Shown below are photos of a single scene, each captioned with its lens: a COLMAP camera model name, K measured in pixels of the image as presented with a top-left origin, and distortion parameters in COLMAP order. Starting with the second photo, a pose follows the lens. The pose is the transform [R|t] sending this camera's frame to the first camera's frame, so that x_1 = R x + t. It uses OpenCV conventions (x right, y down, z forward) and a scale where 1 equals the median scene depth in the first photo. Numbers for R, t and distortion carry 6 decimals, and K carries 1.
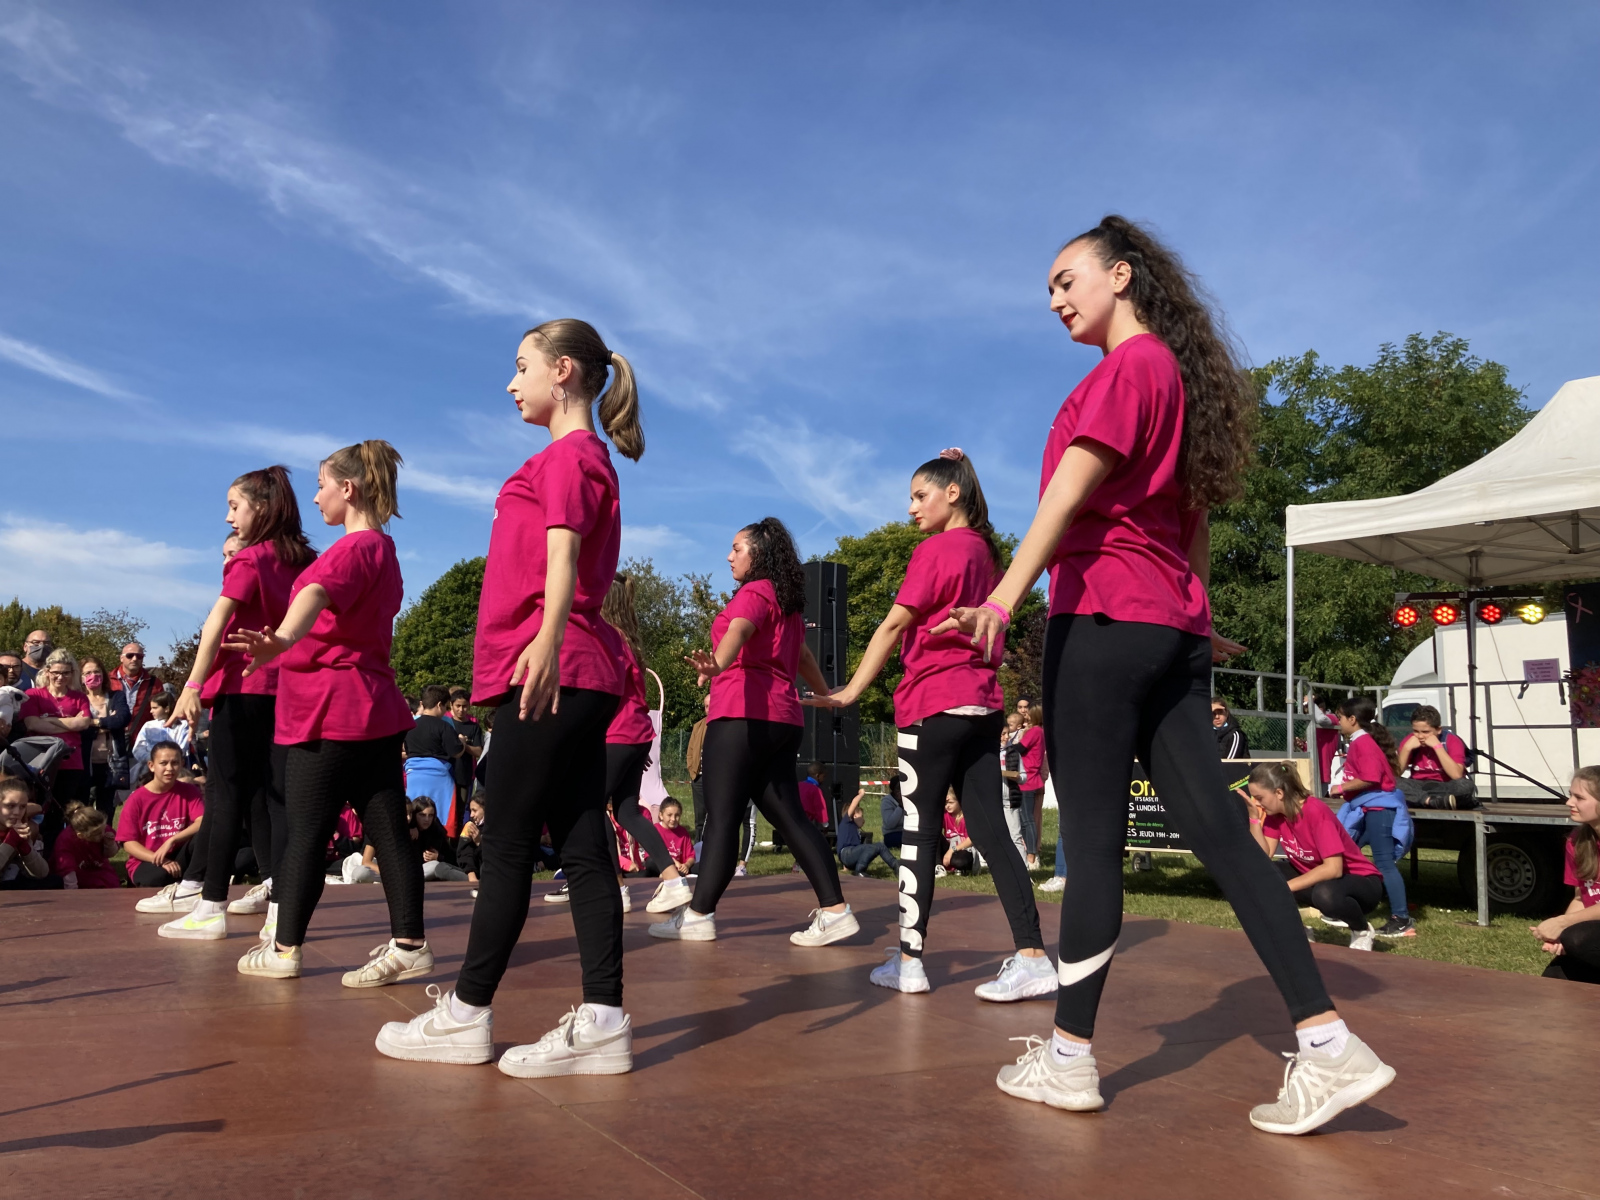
lens RADIAL K [[1307.3, 0, 798.6], [0, 1307.3, 590.5], [0, 0, 1]] dist [0.031519, -0.017177]
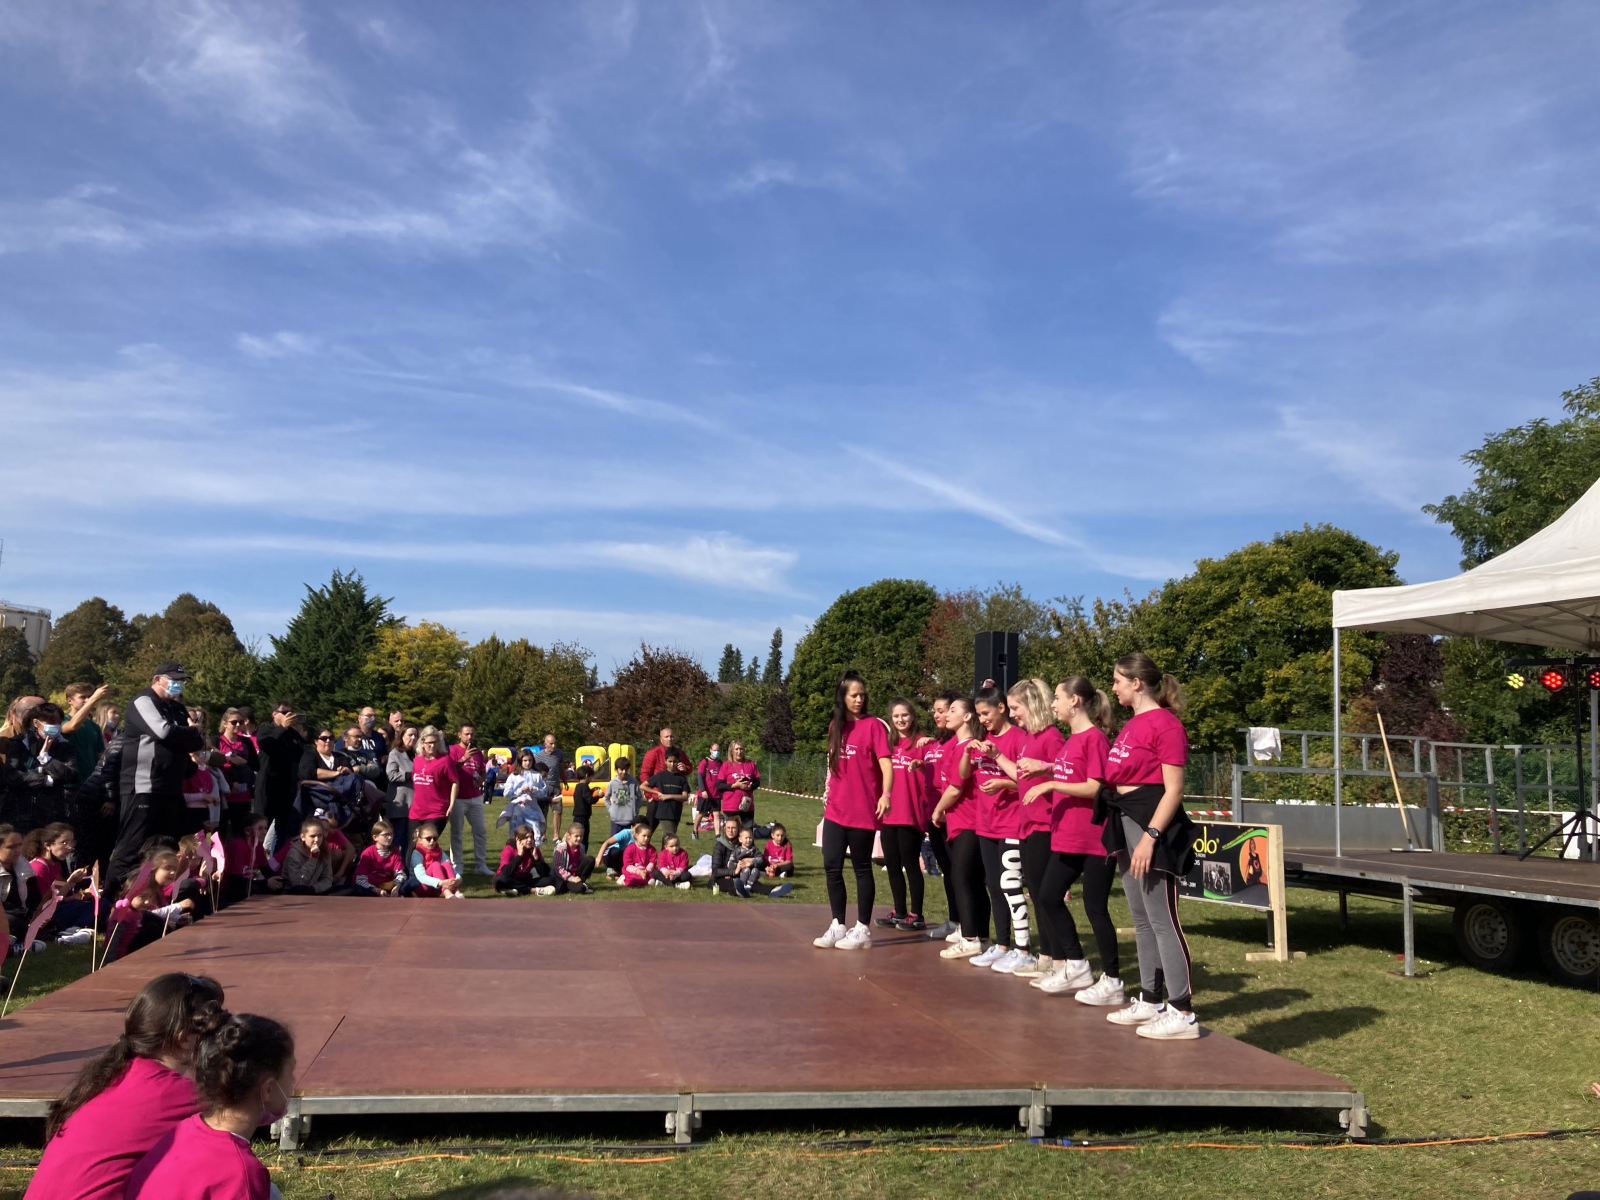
lens RADIAL K [[1319.9, 0, 808.2], [0, 1319.9, 589.0], [0, 0, 1]] dist [0.071750, -0.123430]
pose [[0.947193, -0.030795, -0.319182, 0.341758], [0.028552, 0.999524, -0.011706, -0.072700], [0.319391, 0.001974, 0.947621, -0.234333]]
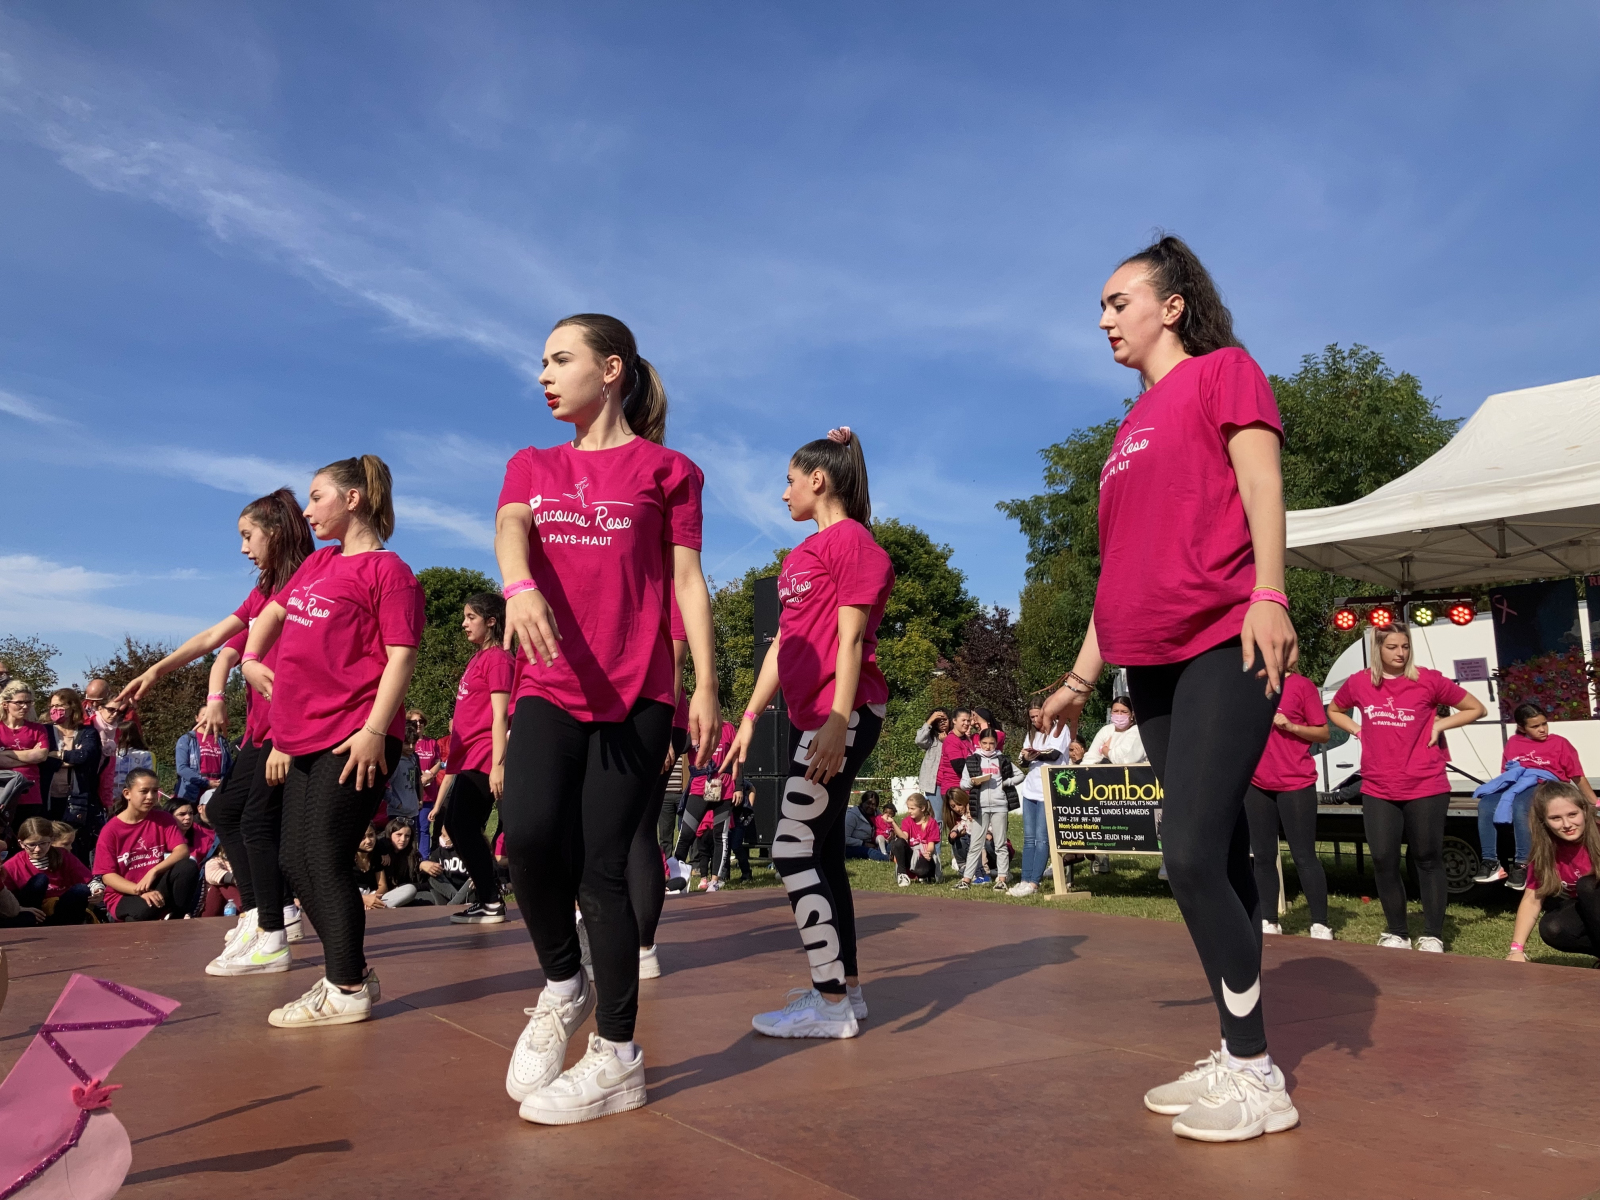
lens RADIAL K [[1306.0, 0, 808.3], [0, 1306.0, 580.1], [0, 0, 1]] dist [0.038657, -0.033723]
pose [[0.997894, -0.017131, 0.062562, -0.033595], [0.018171, 0.999706, -0.016082, -0.003809], [-0.062268, 0.017185, 0.997912, -0.015745]]
